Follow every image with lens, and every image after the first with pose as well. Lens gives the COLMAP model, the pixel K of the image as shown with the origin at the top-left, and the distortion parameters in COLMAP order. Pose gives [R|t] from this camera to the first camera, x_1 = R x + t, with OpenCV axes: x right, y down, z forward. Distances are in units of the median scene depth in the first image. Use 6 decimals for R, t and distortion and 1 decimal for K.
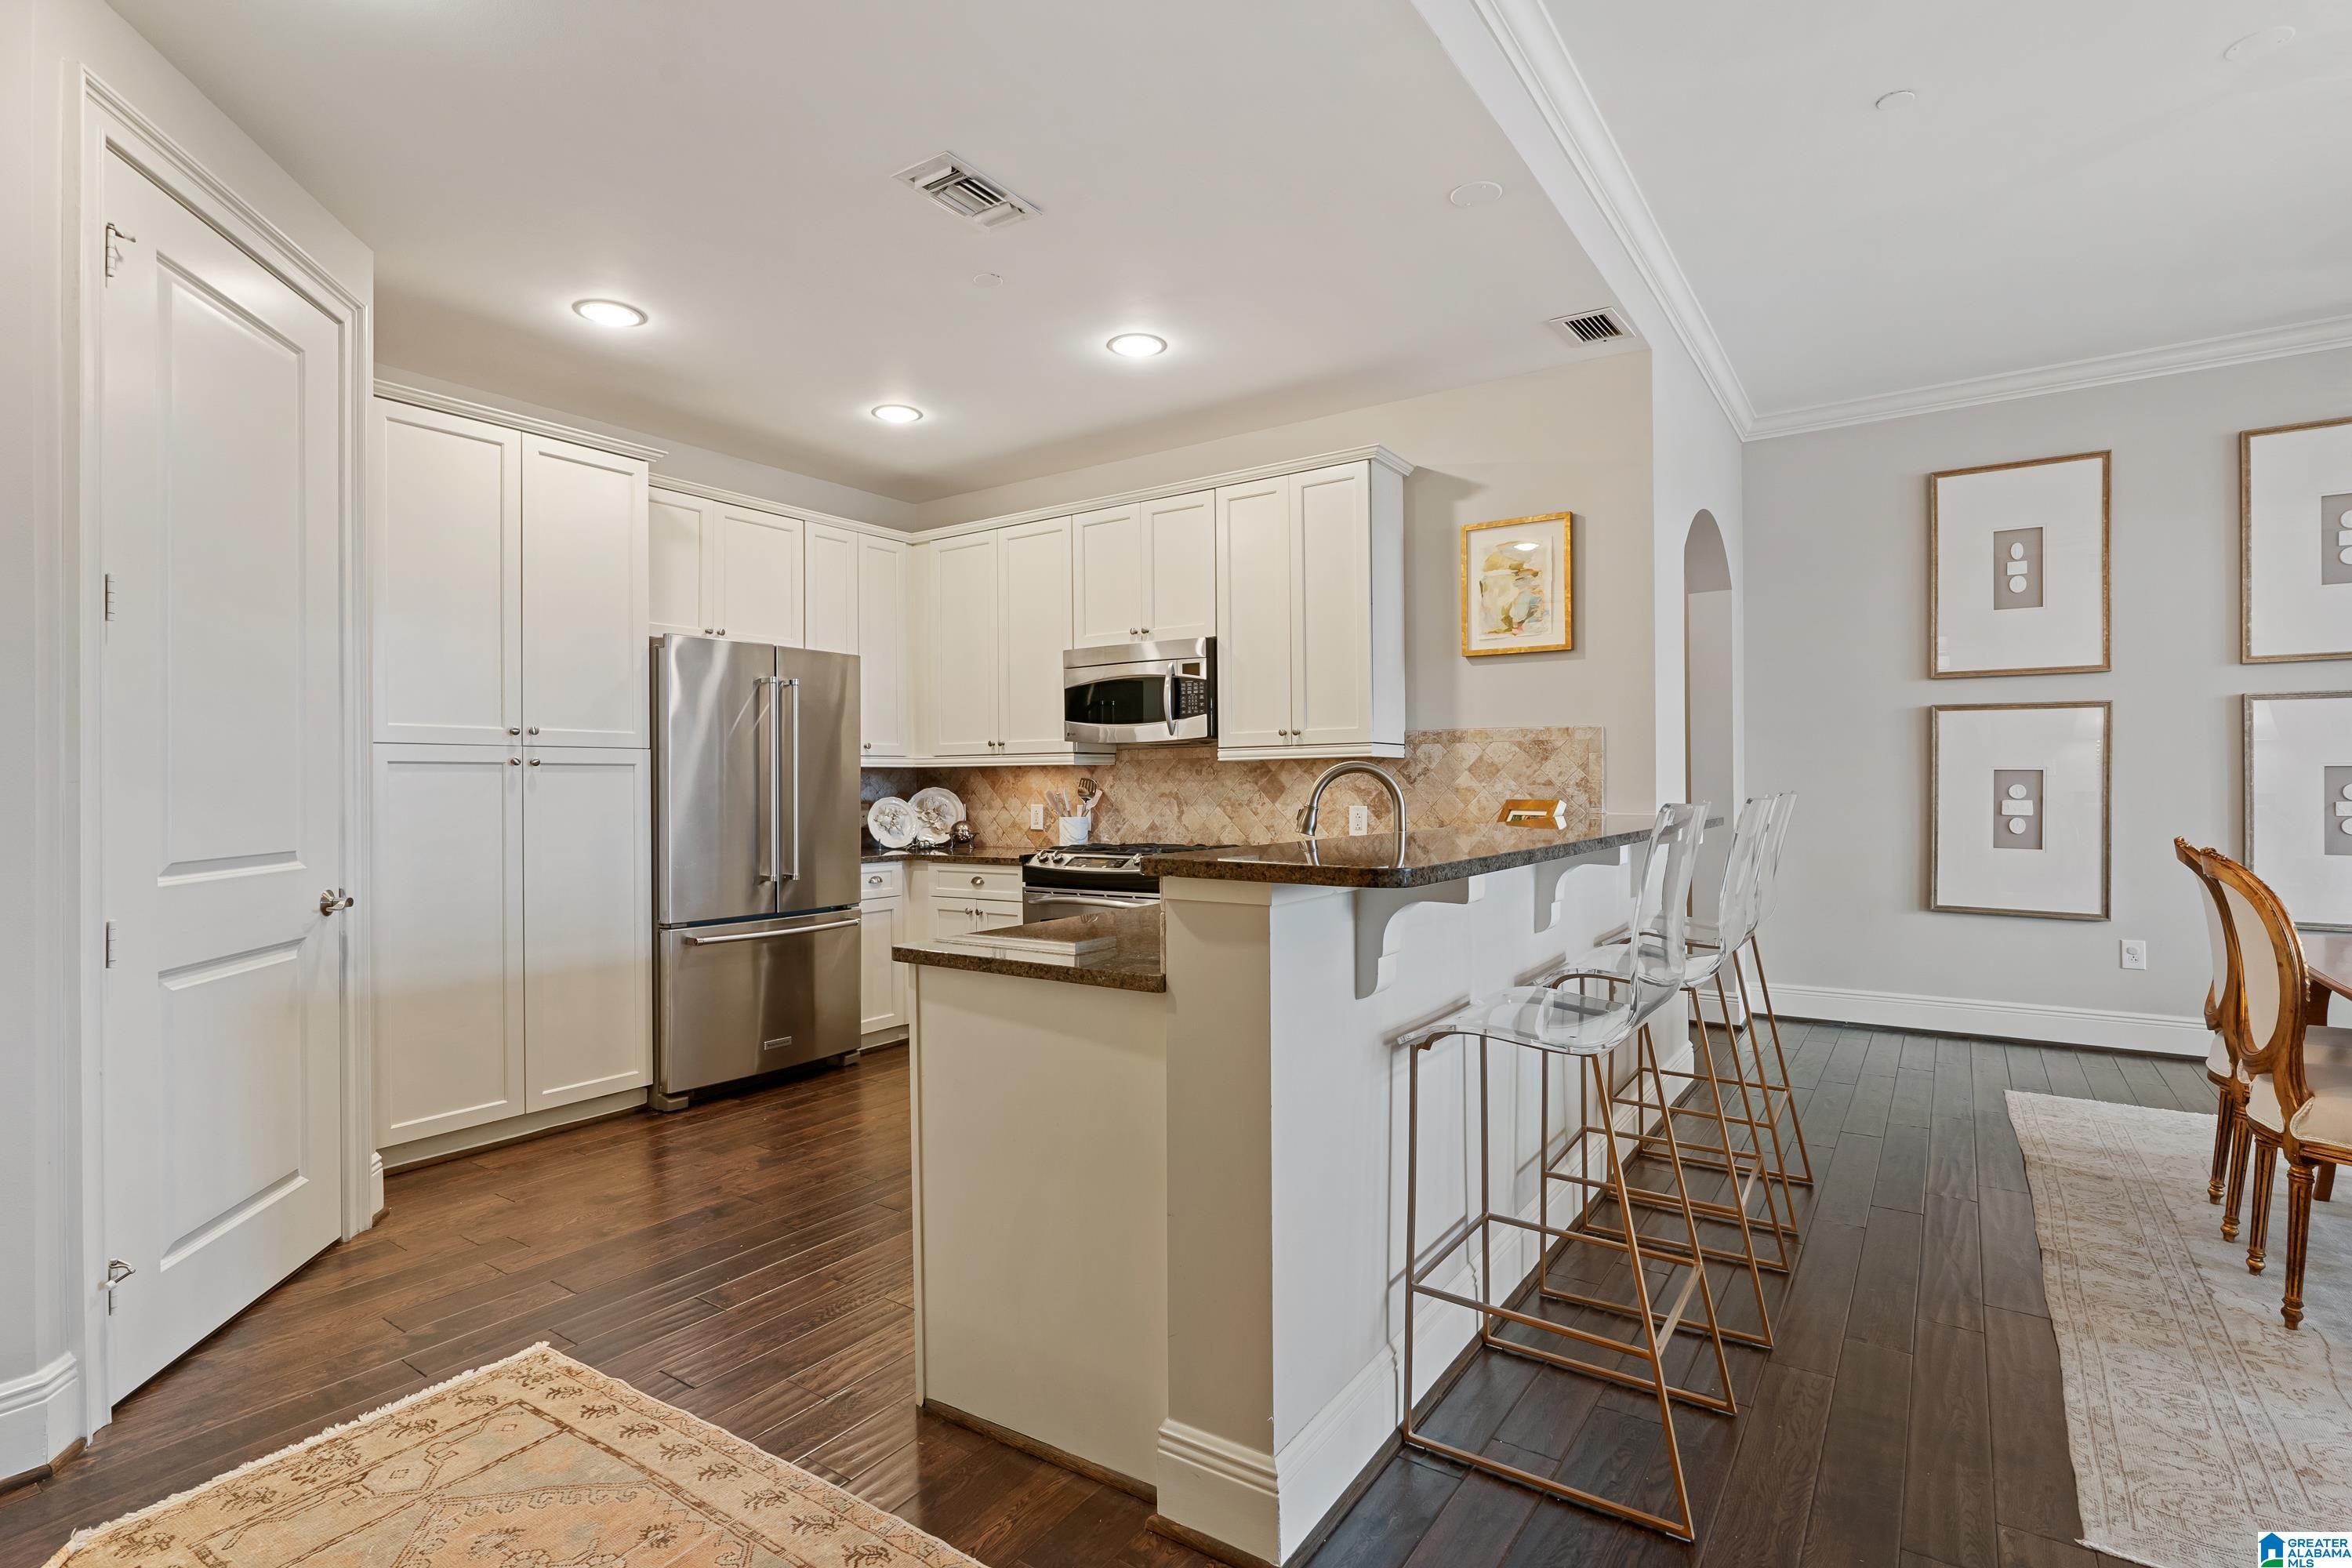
lens RADIAL K [[1132.3, 0, 1178.8], [0, 1132.3, 787.1], [0, 0, 1]] dist [-0.009209, 0.003590]
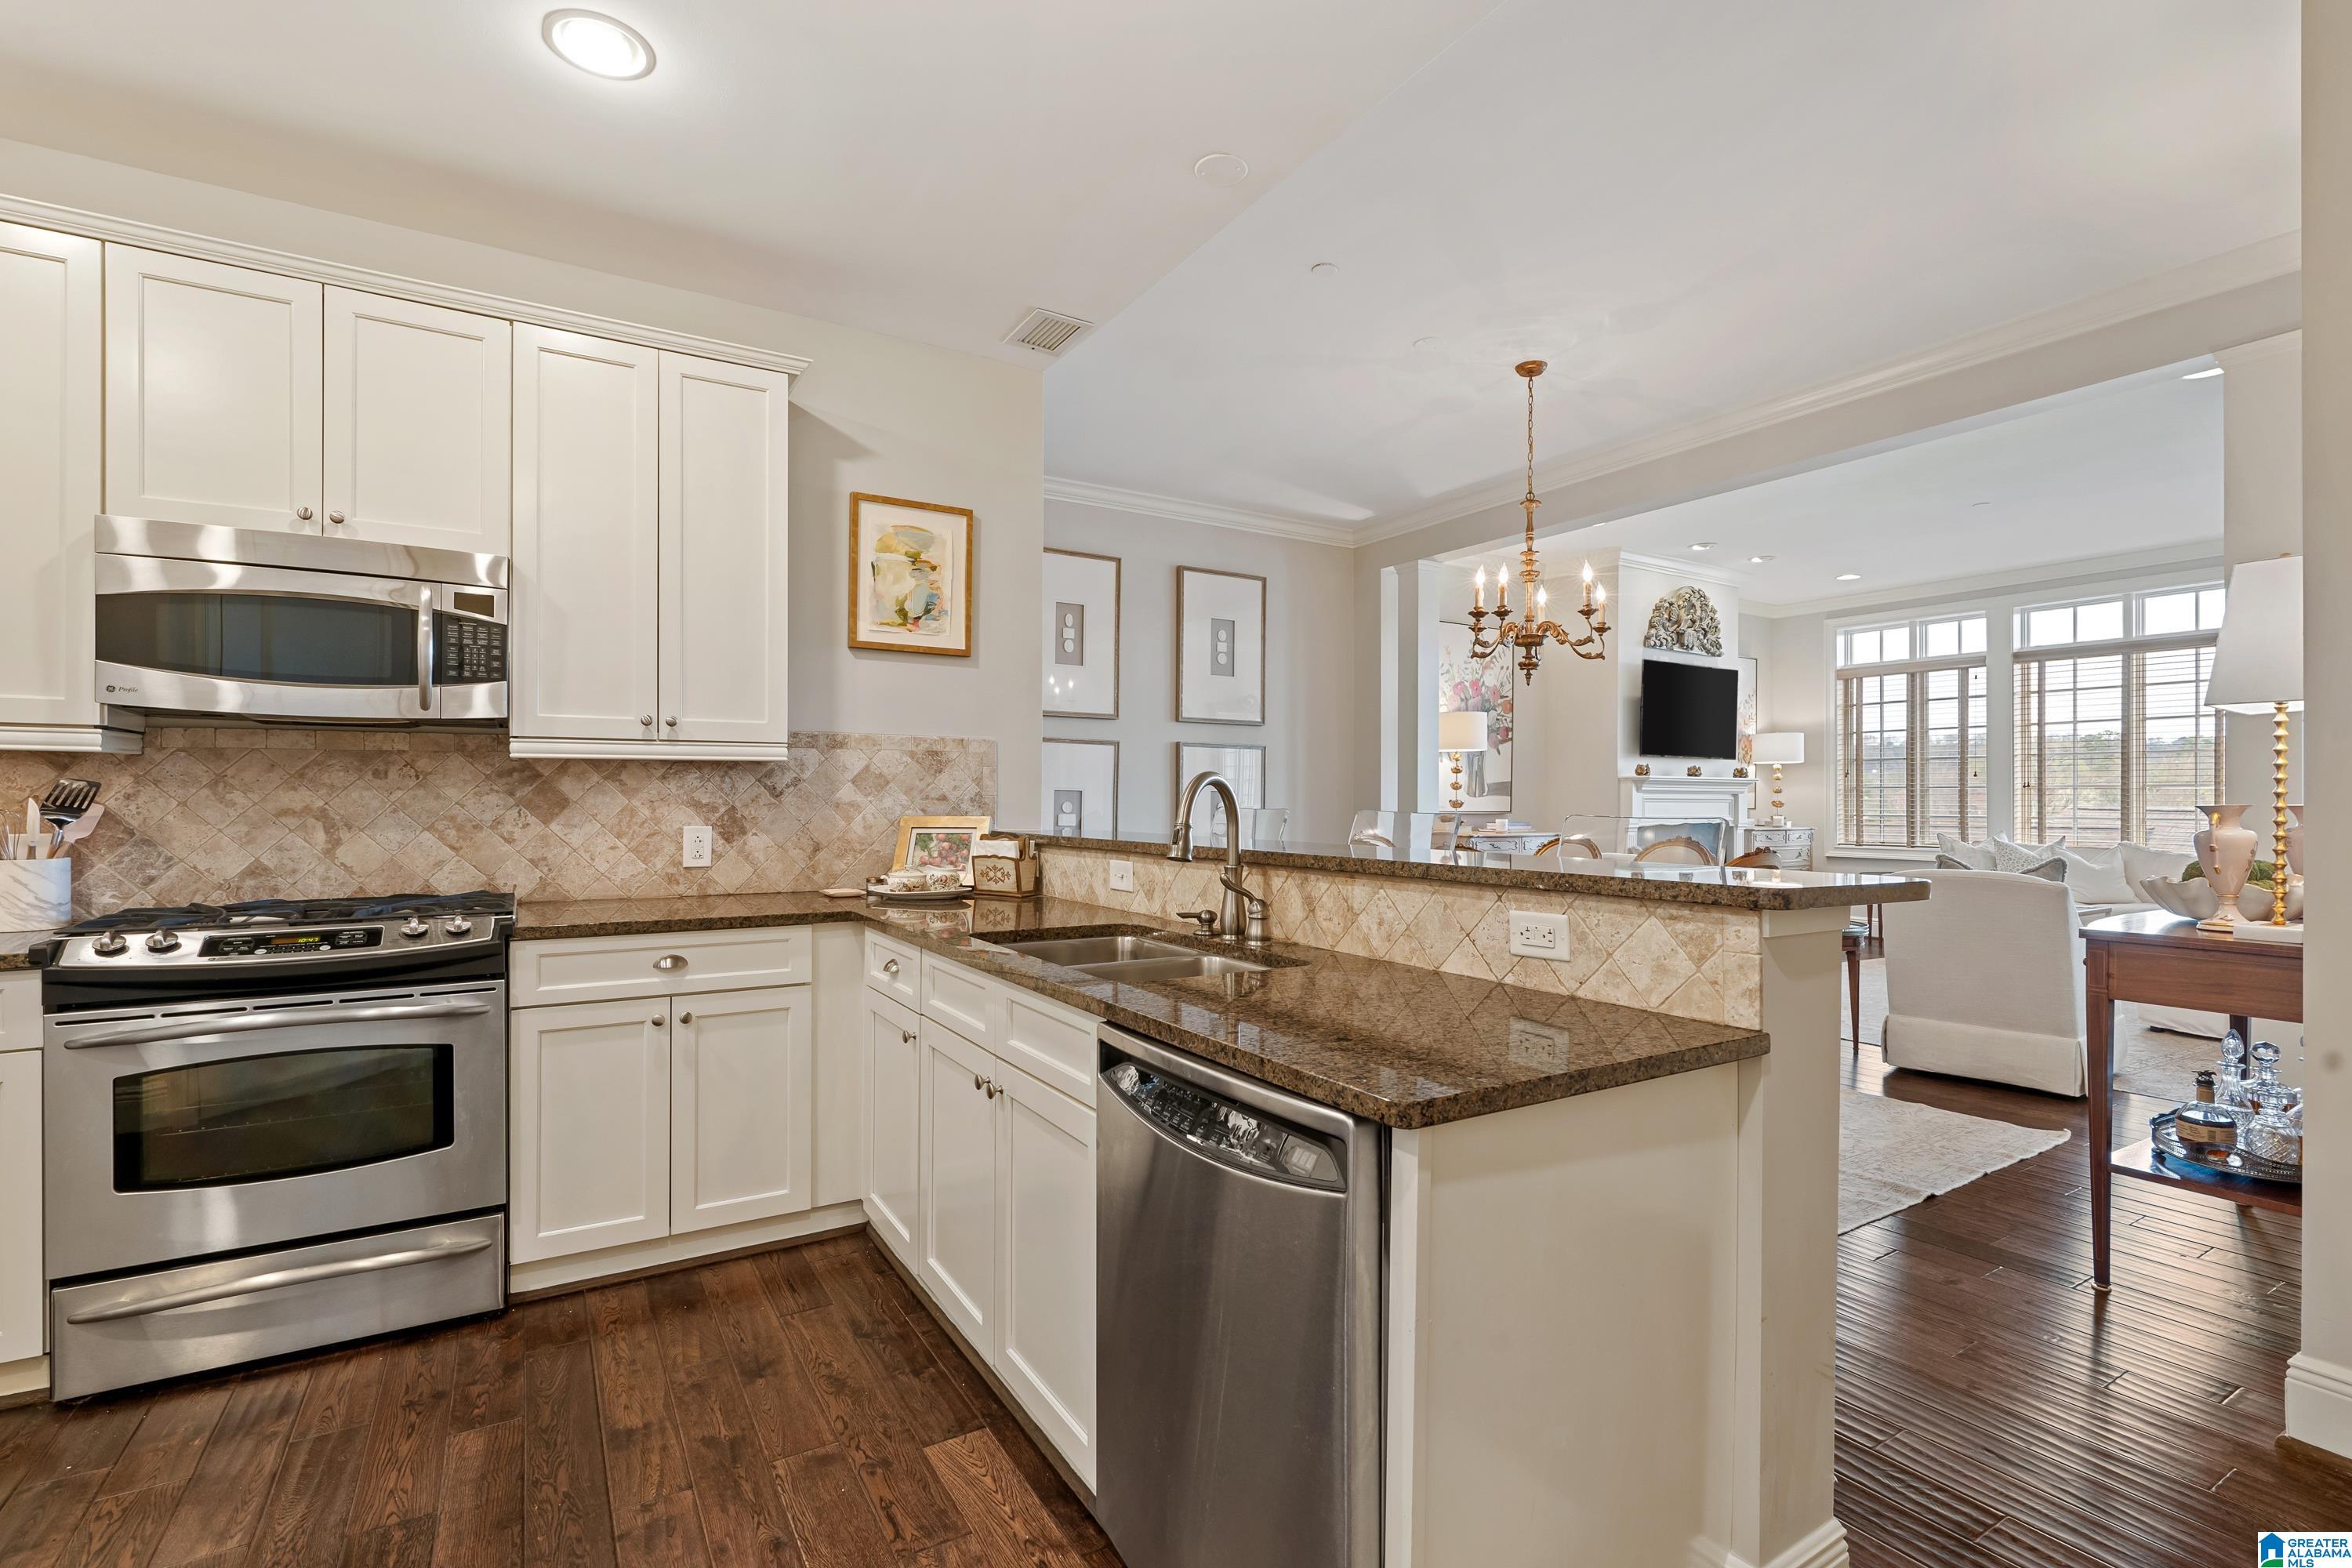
lens RADIAL K [[1076.3, 0, 1235.2], [0, 1076.3, 793.2], [0, 0, 1]] dist [-0.007861, 0.001638]
pose [[0.394115, 0.013188, 0.918967, -0.361994], [-0.003294, 0.999911, -0.012937, 0.003022], [-0.919055, 0.002072, 0.394123, 0.412788]]
